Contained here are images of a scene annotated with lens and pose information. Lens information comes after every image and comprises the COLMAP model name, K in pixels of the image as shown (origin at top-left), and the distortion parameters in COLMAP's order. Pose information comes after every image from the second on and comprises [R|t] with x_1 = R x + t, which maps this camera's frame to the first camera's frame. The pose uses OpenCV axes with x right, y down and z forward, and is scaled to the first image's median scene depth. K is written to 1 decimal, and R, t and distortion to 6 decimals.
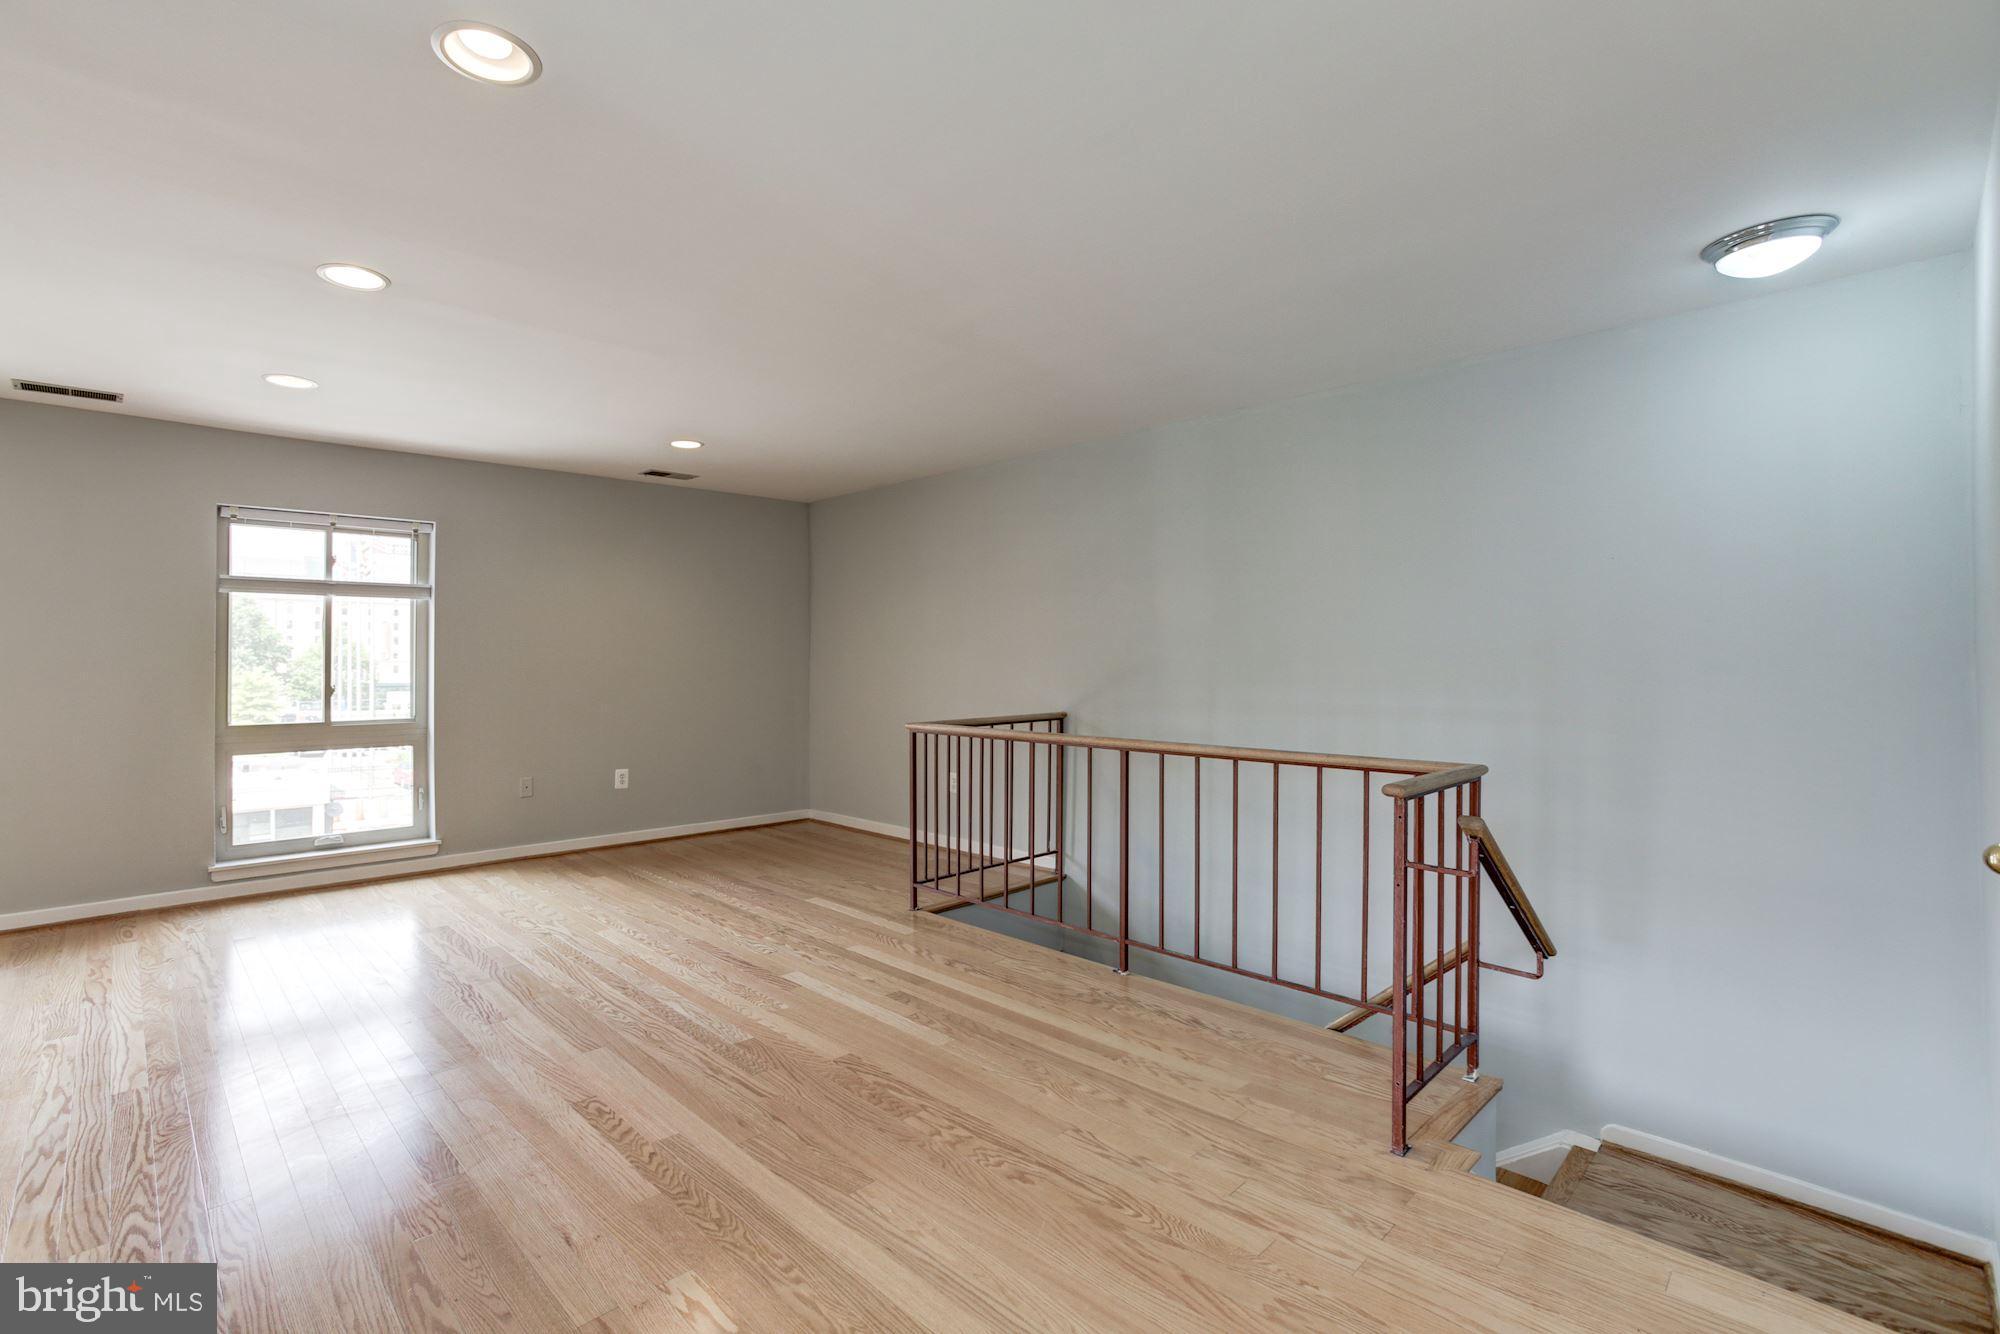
lens RADIAL K [[904.4, 0, 970.9], [0, 904.4, 666.8], [0, 0, 1]] dist [-0.004881, 0.000112]
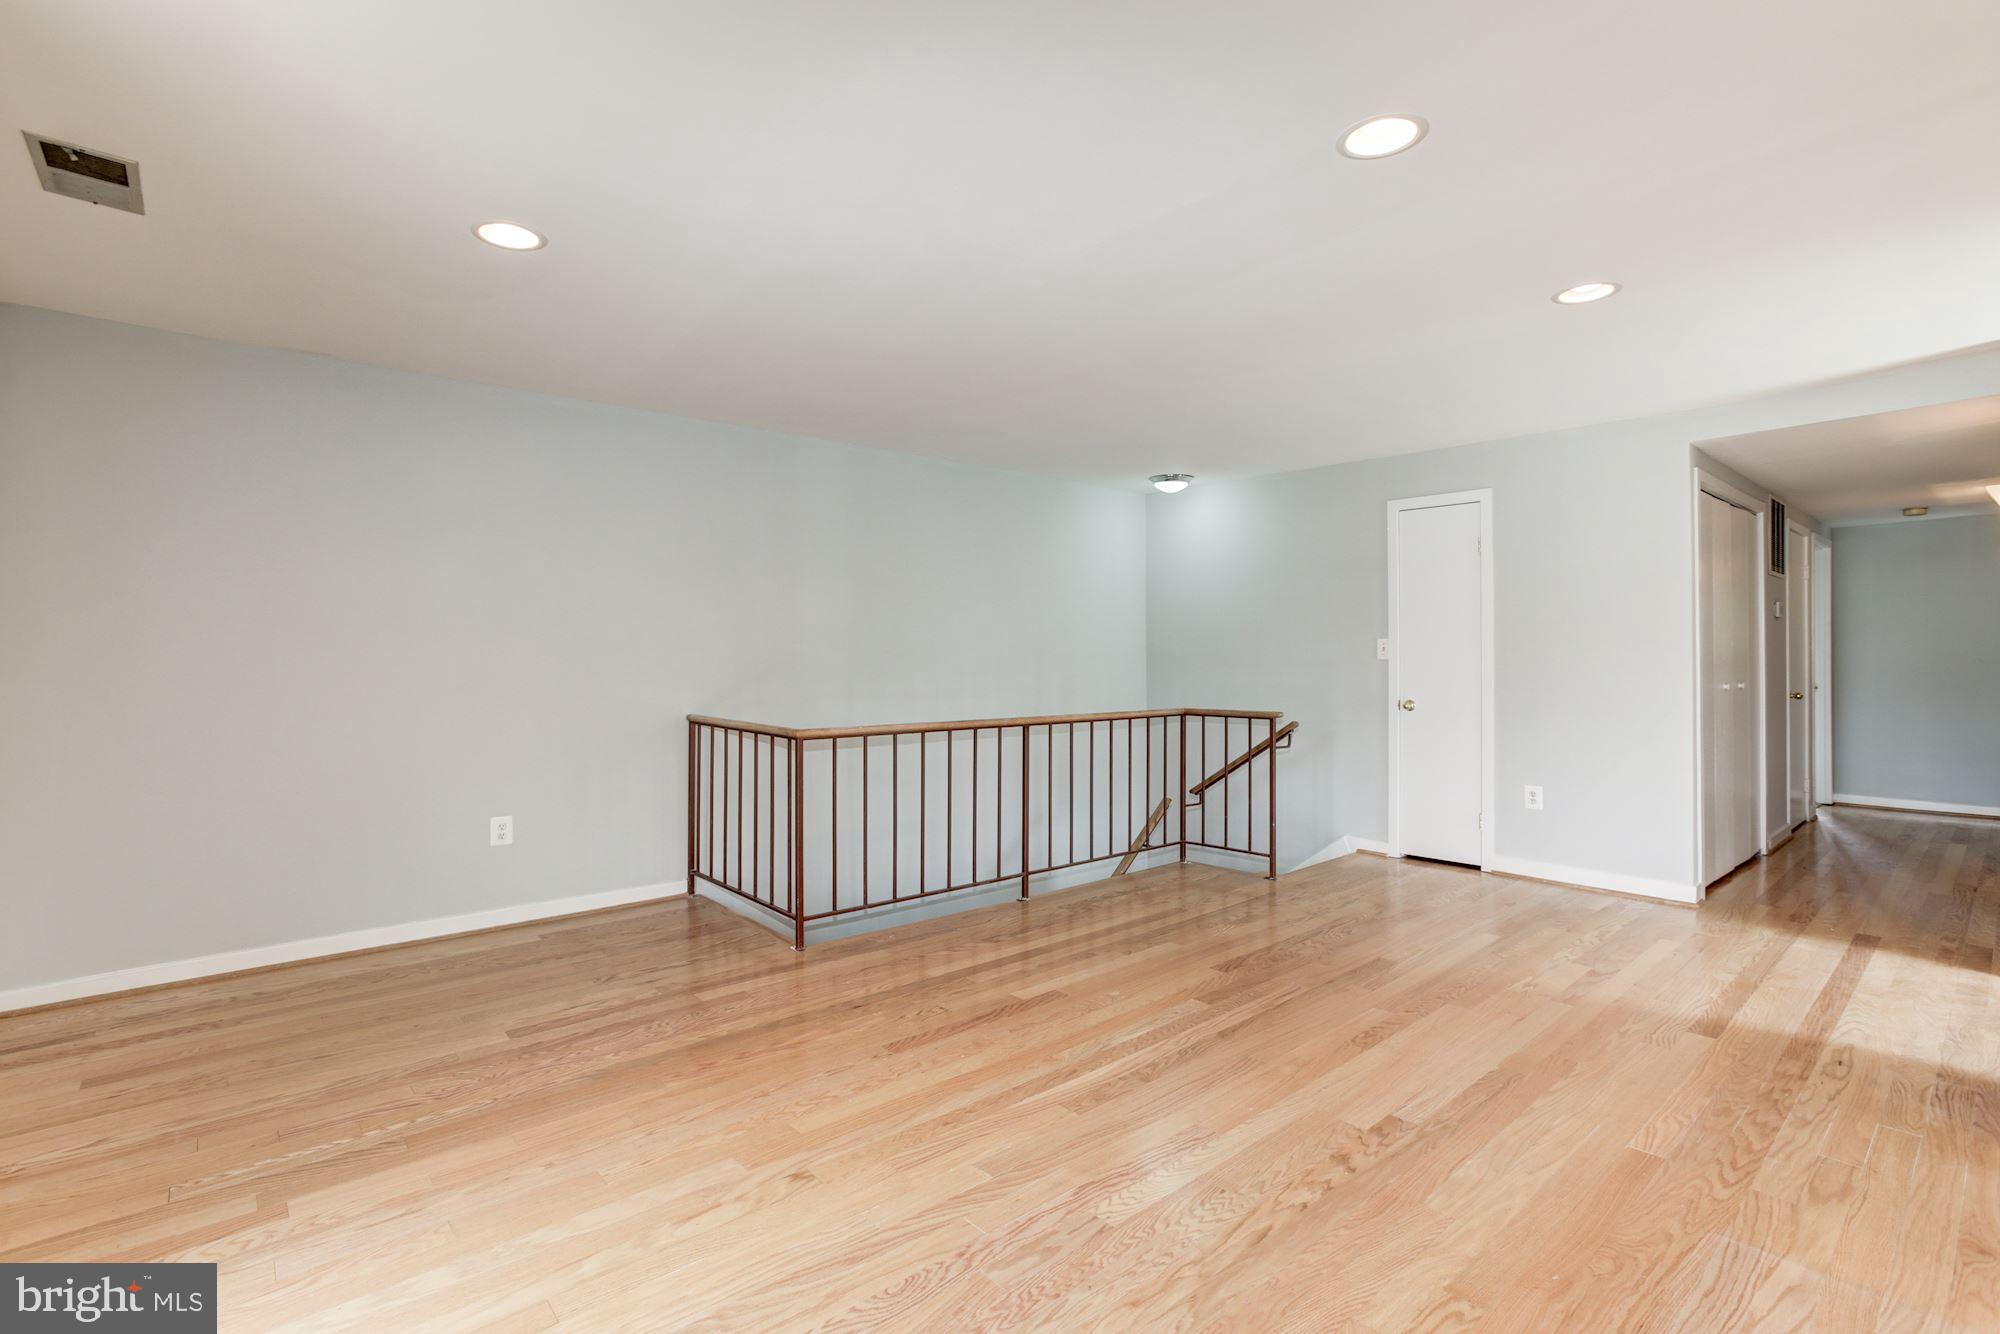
lens RADIAL K [[904.4, 0, 970.9], [0, 904.4, 666.8], [0, 0, 1]] dist [-0.004881, 0.000112]
pose [[0.060935, -0.004687, 0.998131, -1.225473], [-0.003868, 0.999980, 0.004932, 0.003405], [-0.998134, -0.004162, 0.060916, 1.095435]]
